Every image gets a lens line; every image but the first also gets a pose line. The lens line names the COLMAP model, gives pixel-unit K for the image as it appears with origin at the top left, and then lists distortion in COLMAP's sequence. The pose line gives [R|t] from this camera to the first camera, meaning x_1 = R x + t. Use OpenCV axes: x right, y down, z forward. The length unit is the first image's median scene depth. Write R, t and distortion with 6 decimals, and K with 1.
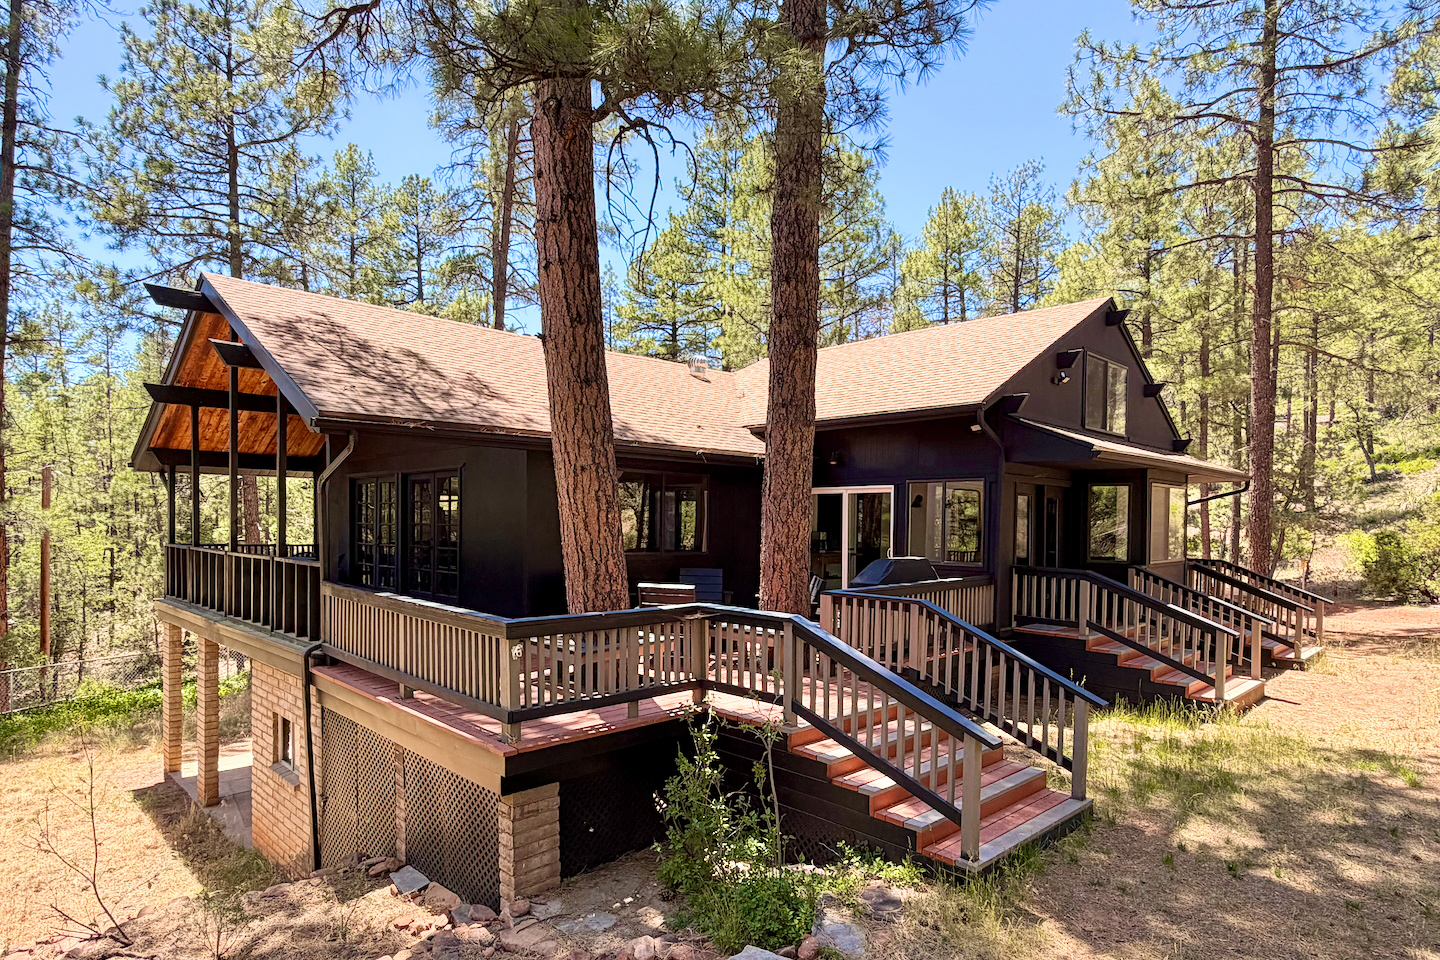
lens RADIAL K [[836.3, 0, 719.0], [0, 836.3, 515.4], [0, 0, 1]] dist [0.019772, -0.024015]
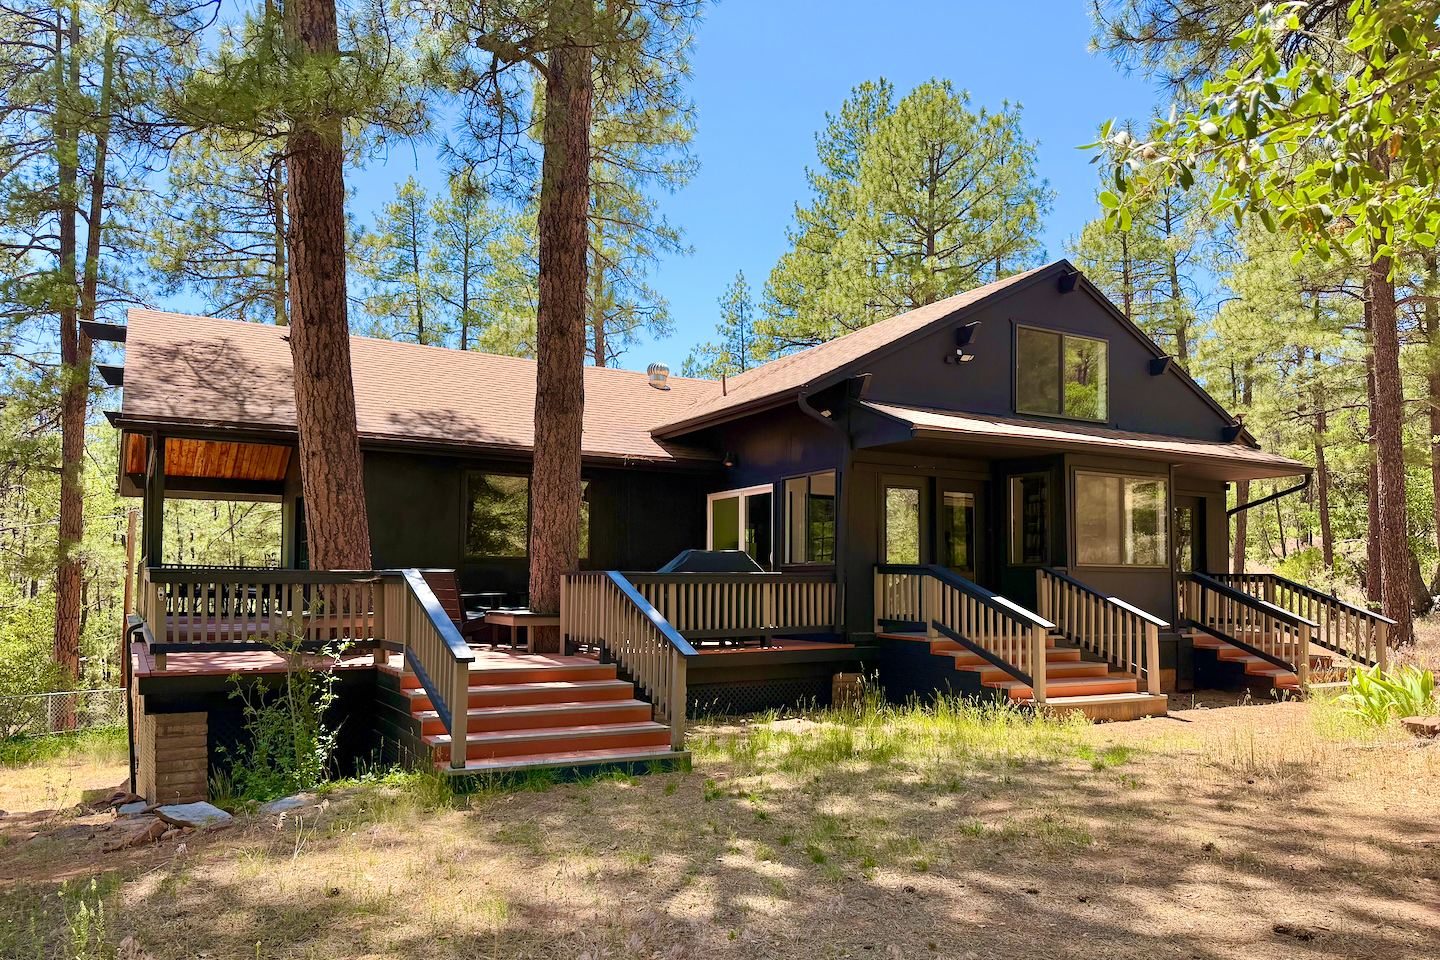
lens RADIAL K [[1053.6, 0, 720.3], [0, 1053.6, 503.1], [0, 0, 1]] dist [0.159277, -0.320313]
pose [[0.965439, -0.025203, -0.259409, 0.712162], [0.004784, 0.996859, -0.079048, 0.121453], [0.260586, 0.075075, 0.962527, -0.213087]]
